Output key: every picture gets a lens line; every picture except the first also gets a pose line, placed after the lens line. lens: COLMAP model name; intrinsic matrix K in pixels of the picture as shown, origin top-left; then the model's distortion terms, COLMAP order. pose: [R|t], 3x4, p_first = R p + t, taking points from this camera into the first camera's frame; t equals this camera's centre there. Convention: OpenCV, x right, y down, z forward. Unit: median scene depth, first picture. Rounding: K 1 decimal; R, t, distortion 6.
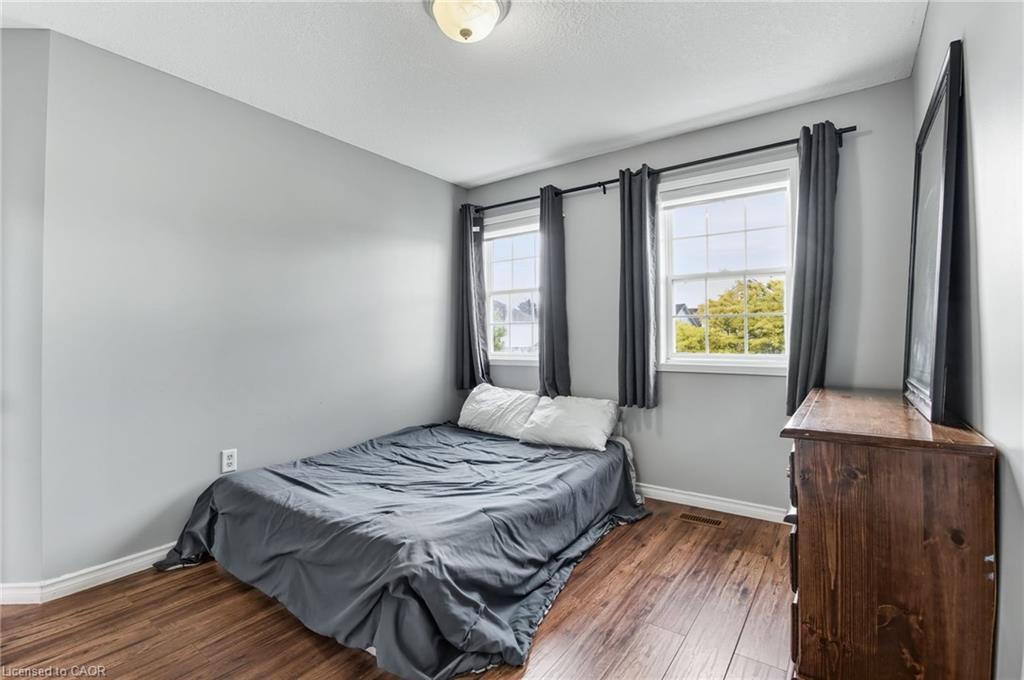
lens RADIAL K [[466.4, 0, 515.9], [0, 466.4, 339.4], [0, 0, 1]] dist [-0.017343, 0.001062]
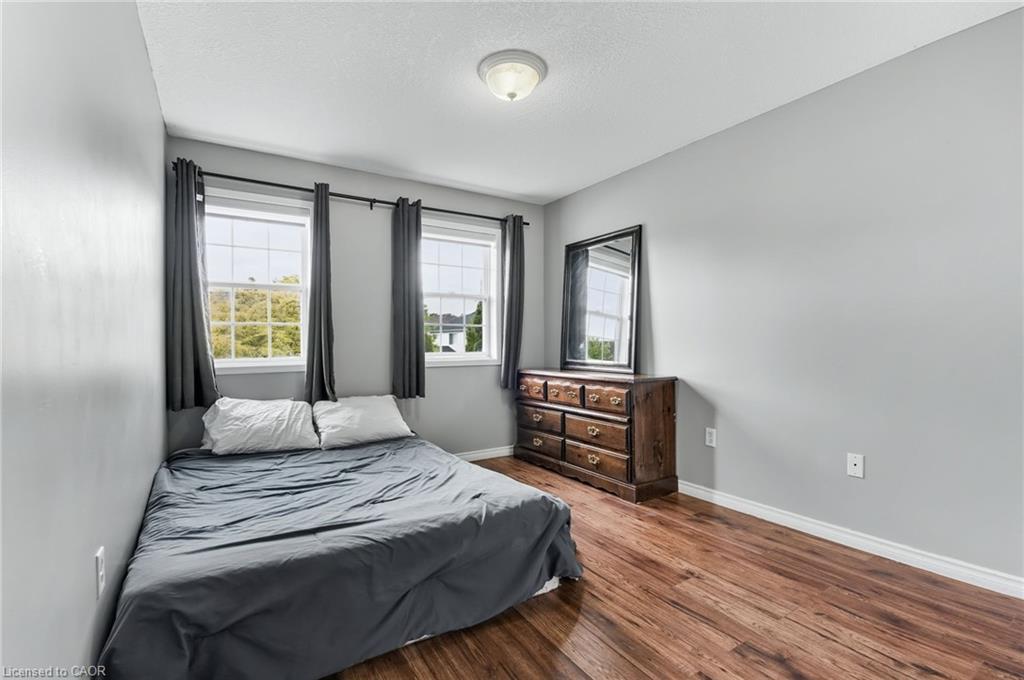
lens RADIAL K [[466.4, 0, 518.9], [0, 466.4, 342.5], [0, 0, 1]] dist [-0.017343, 0.001062]
pose [[0.356377, -0.004625, 0.934331, -0.769483], [-0.000473, 0.999987, 0.005130, -0.003295], [-0.934342, -0.002270, 0.356370, 0.301226]]
